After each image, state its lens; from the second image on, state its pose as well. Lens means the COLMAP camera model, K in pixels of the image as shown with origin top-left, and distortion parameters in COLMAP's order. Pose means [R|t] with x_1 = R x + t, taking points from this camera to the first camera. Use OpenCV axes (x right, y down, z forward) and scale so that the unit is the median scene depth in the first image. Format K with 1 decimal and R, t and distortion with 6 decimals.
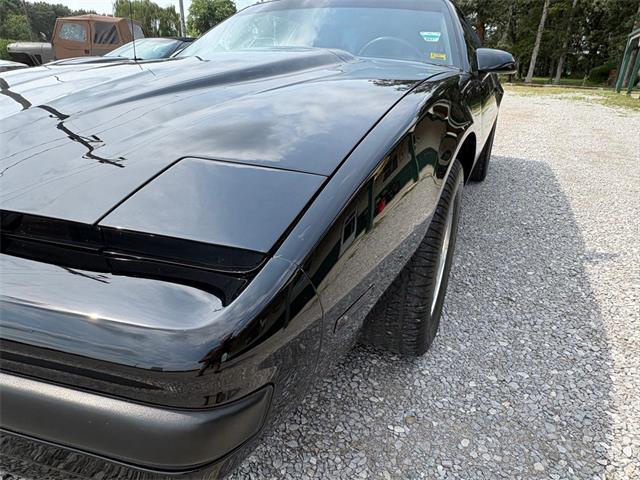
lens RADIAL K [[418.0, 0, 310.0], [0, 418.0, 240.4], [0, 0, 1]] dist [0.000489, 0.001147]
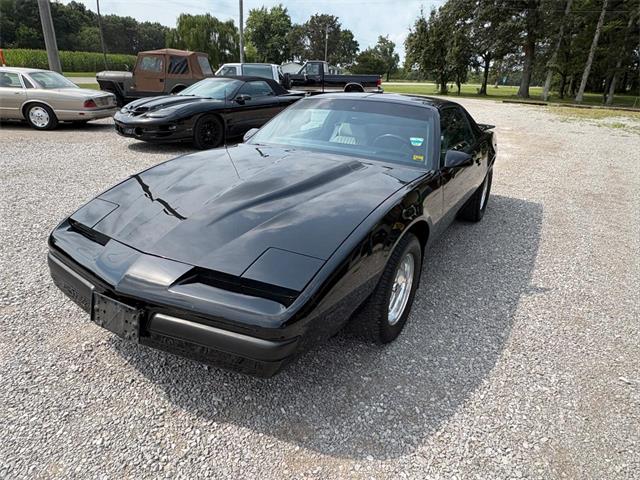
lens RADIAL K [[418.0, 0, 317.6], [0, 418.0, 232.6], [0, 0, 1]] dist [-0.002157, 0.001226]
pose [[0.995369, 0.045590, -0.084624, 0.024050], [-0.048505, 0.998287, -0.032713, -0.028320], [0.082988, 0.036667, 0.995876, -0.187326]]
